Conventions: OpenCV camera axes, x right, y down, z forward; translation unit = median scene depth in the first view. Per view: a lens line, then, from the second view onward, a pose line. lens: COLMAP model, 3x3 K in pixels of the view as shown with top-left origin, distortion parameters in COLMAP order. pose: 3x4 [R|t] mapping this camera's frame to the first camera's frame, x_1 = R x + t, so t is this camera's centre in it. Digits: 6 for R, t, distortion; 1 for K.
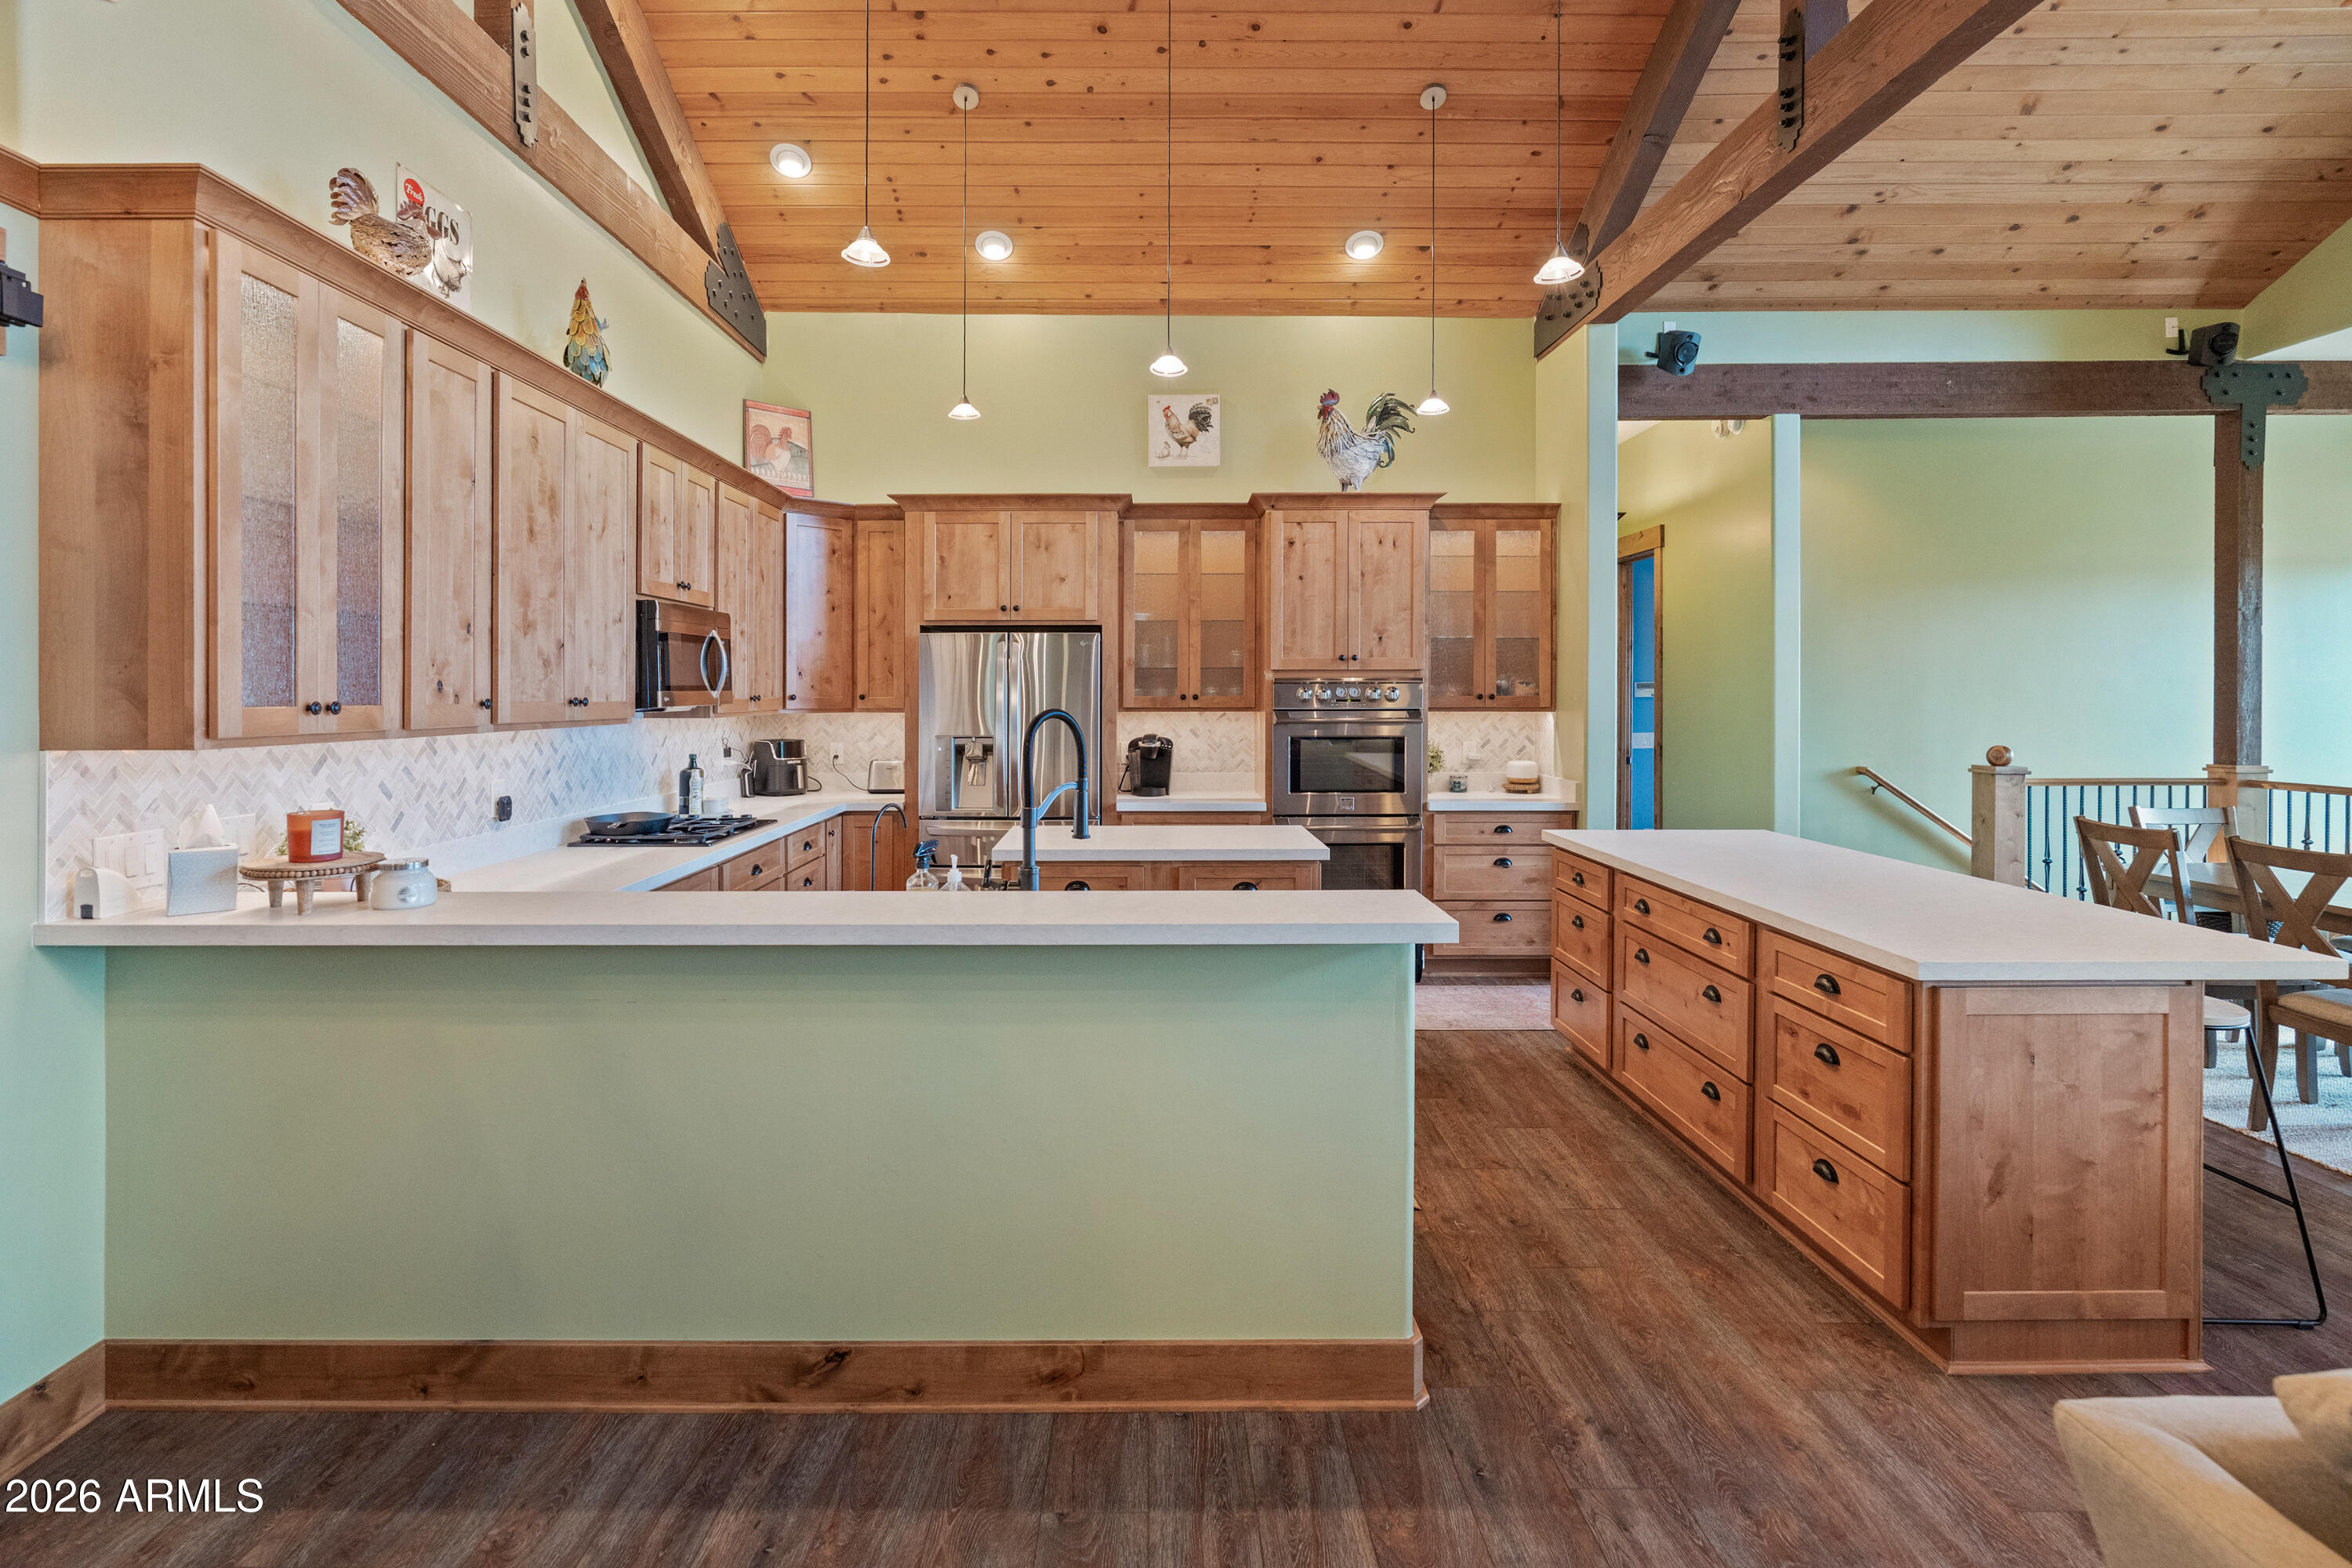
lens RADIAL K [[1128.4, 0, 1151.6], [0, 1128.4, 685.7], [0, 0, 1]] dist [-0.006371, 0.000865]
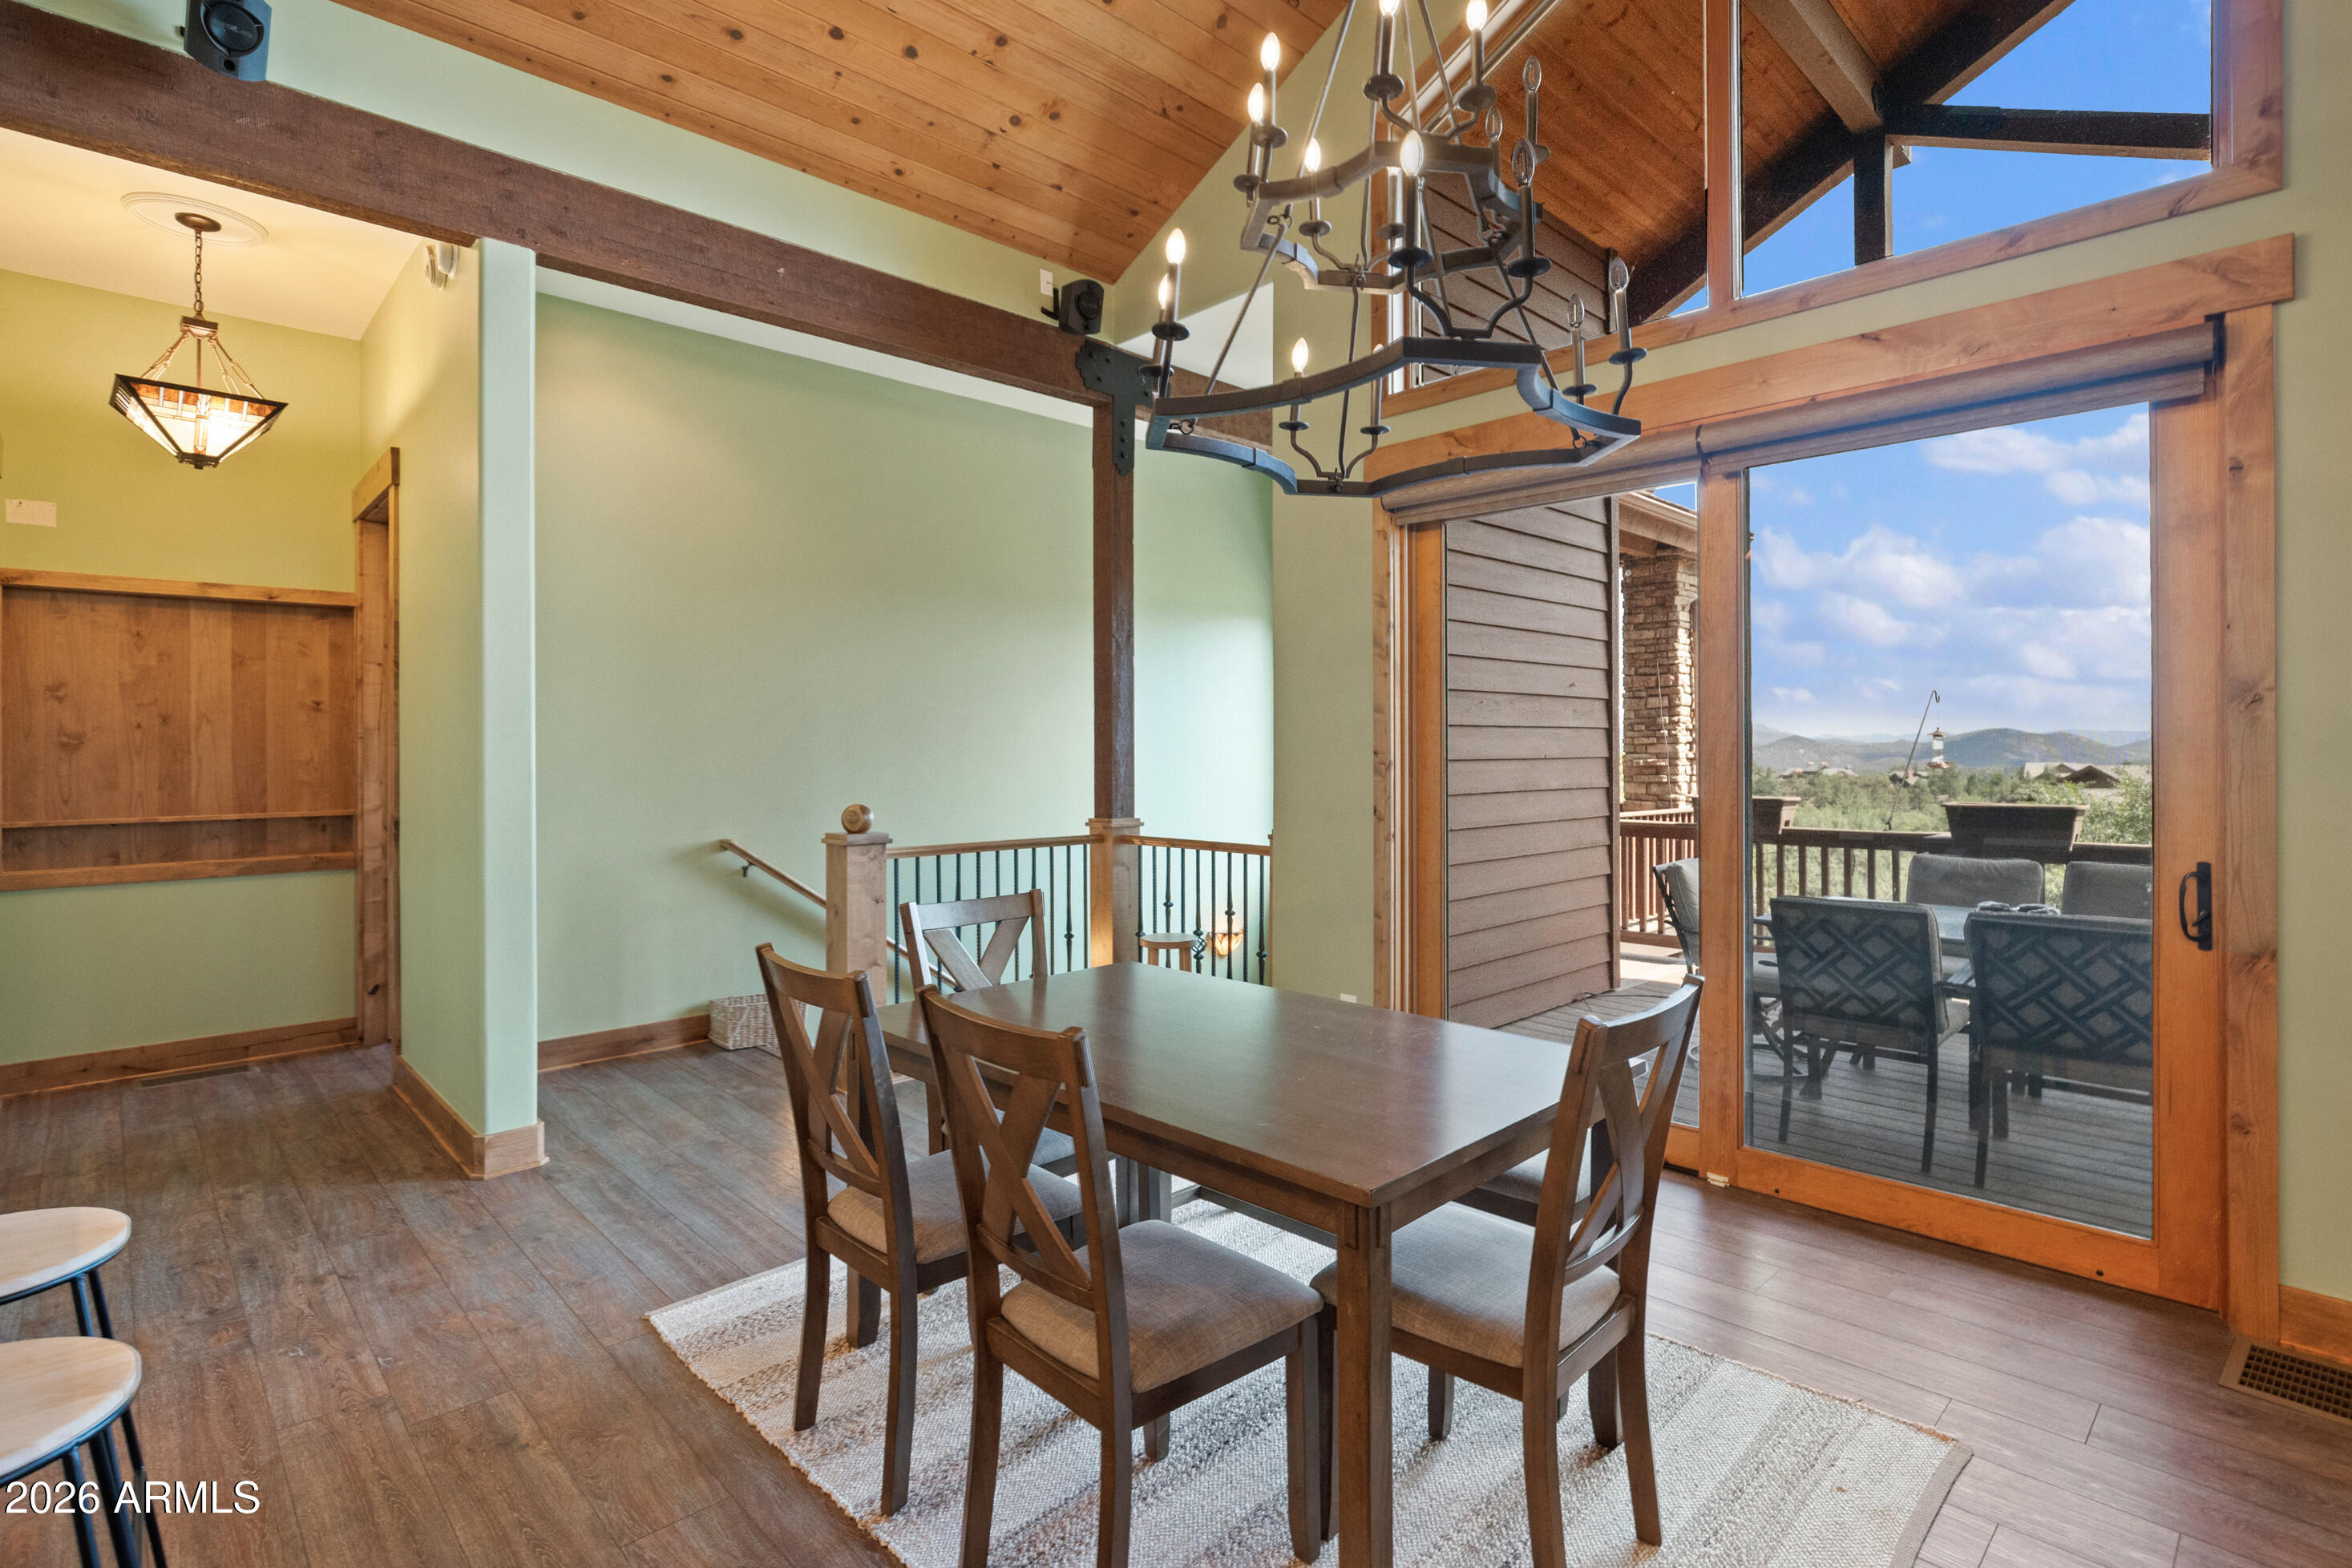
lens RADIAL K [[1131.3, 0, 1201.6], [0, 1131.3, 729.6], [0, 0, 1]] dist [-0.003080, -0.000095]
pose [[0.713100, 0.014417, 0.700914, 0.584287], [0.001096, 0.999764, -0.021679, 0.030695], [-0.701061, 0.016228, 0.712916, 0.478013]]
